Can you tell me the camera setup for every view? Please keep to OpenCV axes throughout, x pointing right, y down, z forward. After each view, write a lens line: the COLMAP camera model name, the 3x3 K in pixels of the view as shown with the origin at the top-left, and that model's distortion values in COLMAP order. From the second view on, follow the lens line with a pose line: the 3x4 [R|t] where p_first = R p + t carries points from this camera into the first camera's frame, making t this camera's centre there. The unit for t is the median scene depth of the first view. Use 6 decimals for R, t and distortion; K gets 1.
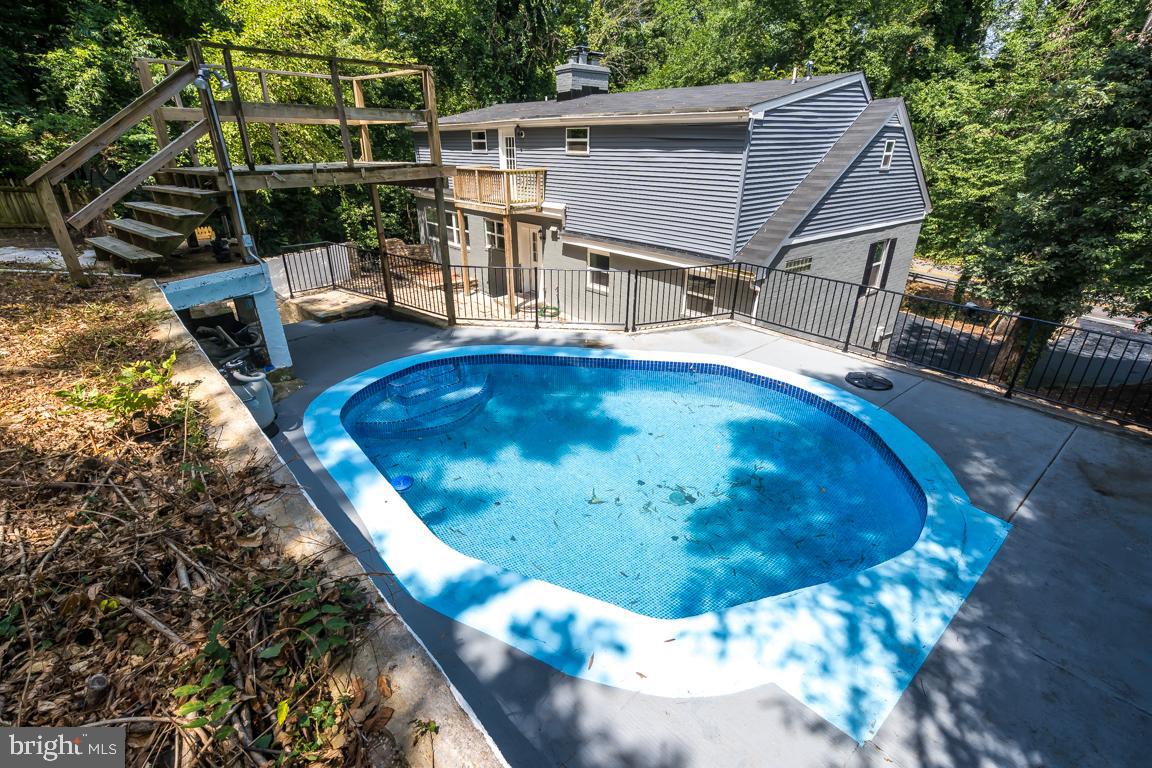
lens RADIAL K [[536.4, 0, 581.2], [0, 536.4, 387.6], [0, 0, 1]] dist [0.002281, -0.000942]
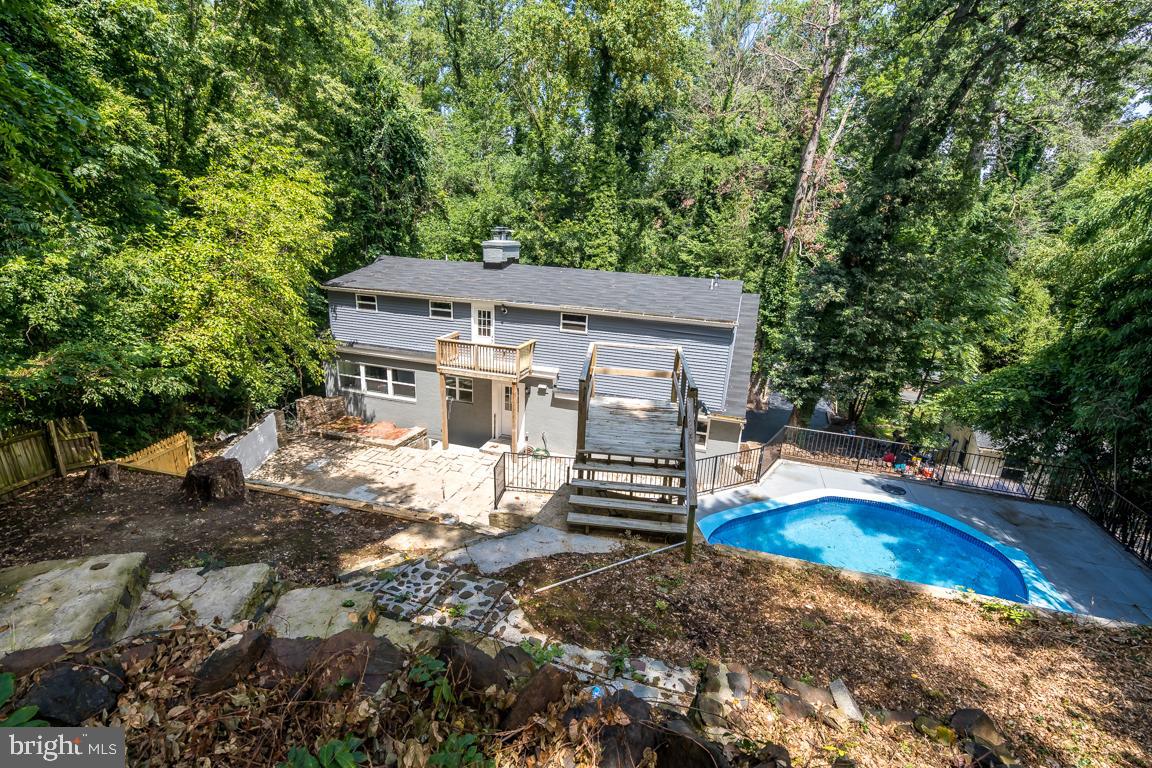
lens RADIAL K [[536.4, 0, 581.0], [0, 536.4, 384.1], [0, 0, 1]] dist [0.002281, -0.000942]
pose [[0.840059, -0.117786, 0.529553, -0.609103], [0.182227, 0.980694, -0.070946, -0.198500], [-0.510973, 0.156098, 0.845305, -0.059529]]
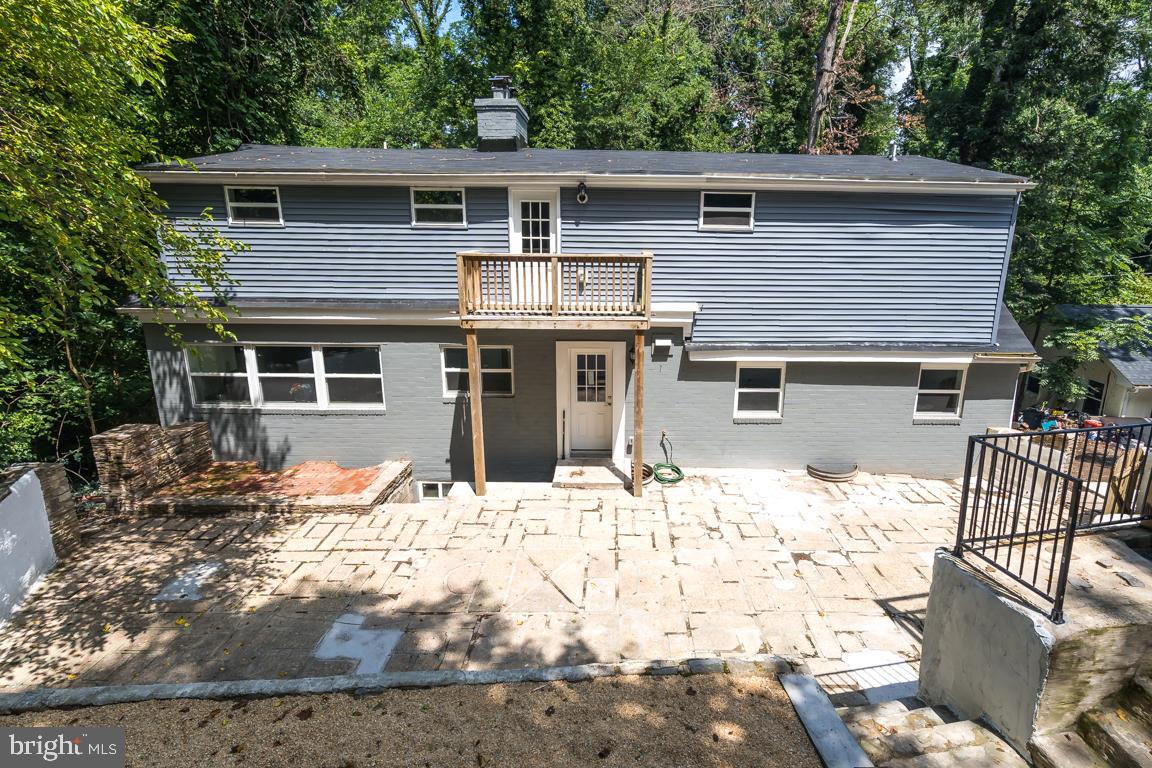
lens RADIAL K [[594.8, 0, 608.2], [0, 594.8, 389.3], [0, 0, 1]] dist [0.000787, 0.000077]
pose [[0.631302, -0.185824, 0.752946, -0.619990], [0.310904, 0.950080, -0.026199, -0.244472], [-0.710491, 0.250633, 0.657561, 0.598060]]
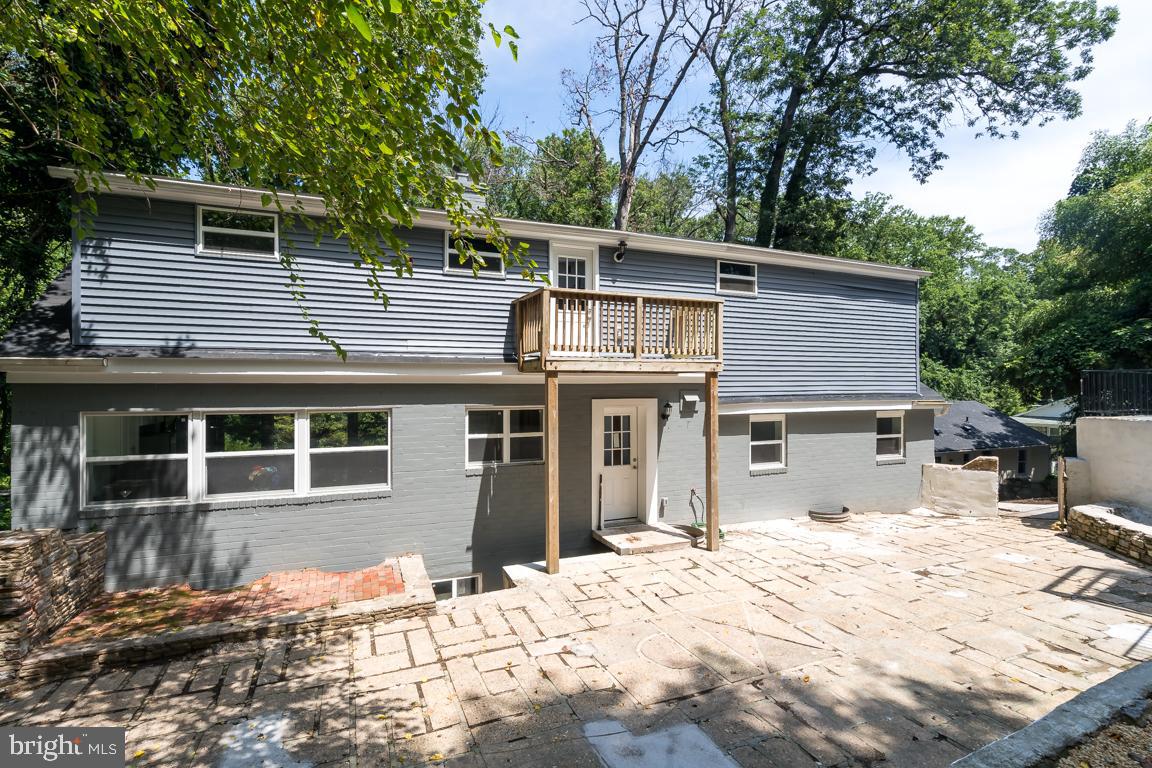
lens RADIAL K [[536.4, 0, 613.7], [0, 536.4, 381.2], [0, 0, 1]] dist [0.002281, -0.000942]
pose [[0.294082, -0.005524, 0.955764, -0.685205], [0.393465, 0.912018, -0.115795, -0.274892], [-0.871035, 0.410113, 0.270382, 0.892290]]
